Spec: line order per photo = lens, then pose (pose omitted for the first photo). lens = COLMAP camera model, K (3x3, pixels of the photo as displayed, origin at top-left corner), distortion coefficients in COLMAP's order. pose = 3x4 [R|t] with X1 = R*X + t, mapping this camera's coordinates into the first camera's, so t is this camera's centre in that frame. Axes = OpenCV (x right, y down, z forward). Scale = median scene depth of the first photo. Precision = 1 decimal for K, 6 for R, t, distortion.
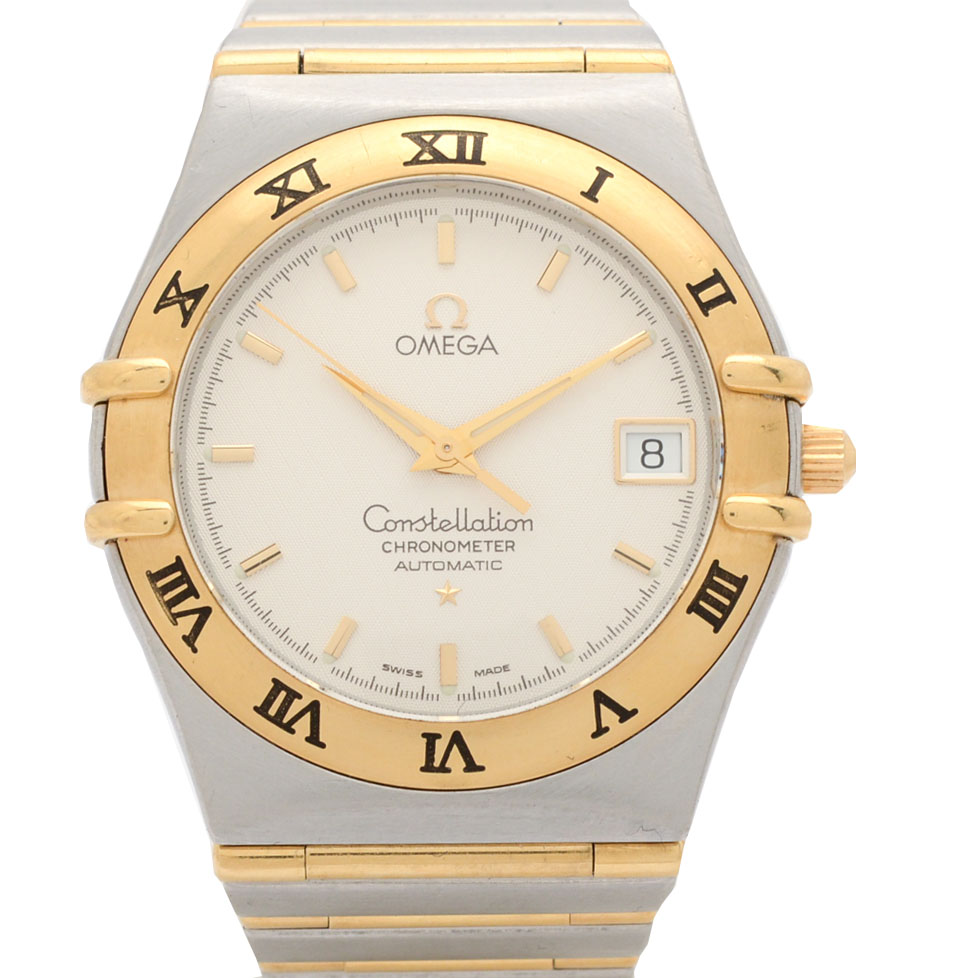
lens RADIAL K [[5458.9, 0, 489.0], [0, 5458.9, 489.0], [0, 0, 1]] dist [-0.297665, 12.405283]
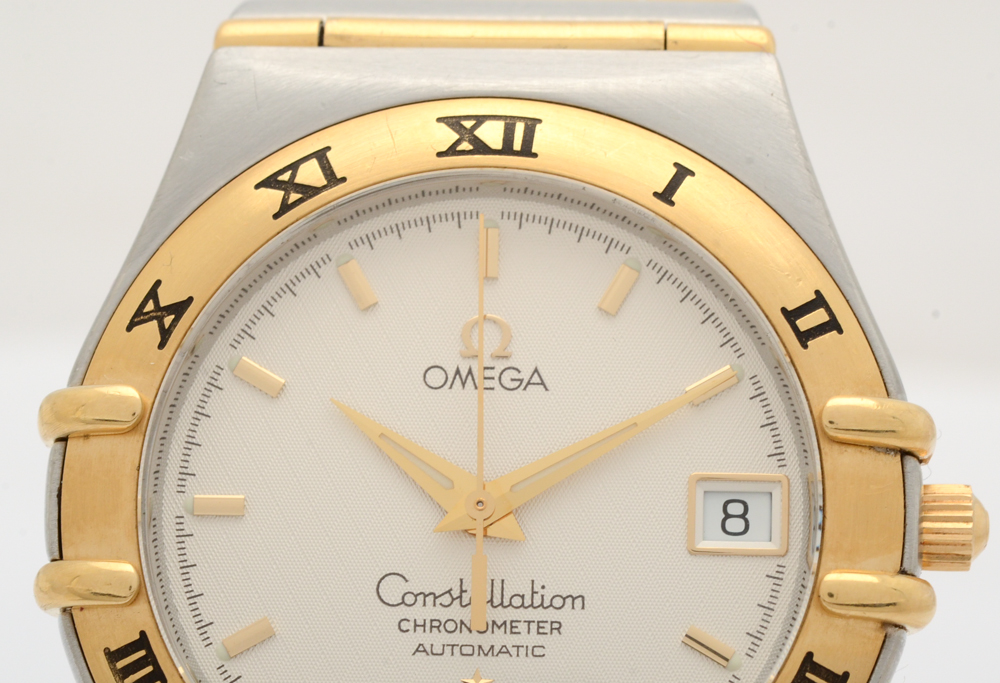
lens RADIAL K [[4117.2, 0, 500.0], [0, 4117.2, 341.5], [0, 0, 1]] dist [-0.222987, 2.316741]
pose [[0.998496, 0.020251, -0.050955, 0.025622], [-0.022537, 0.998747, -0.044684, -0.004469], [0.049986, 0.045765, 0.997701, 0.388597]]
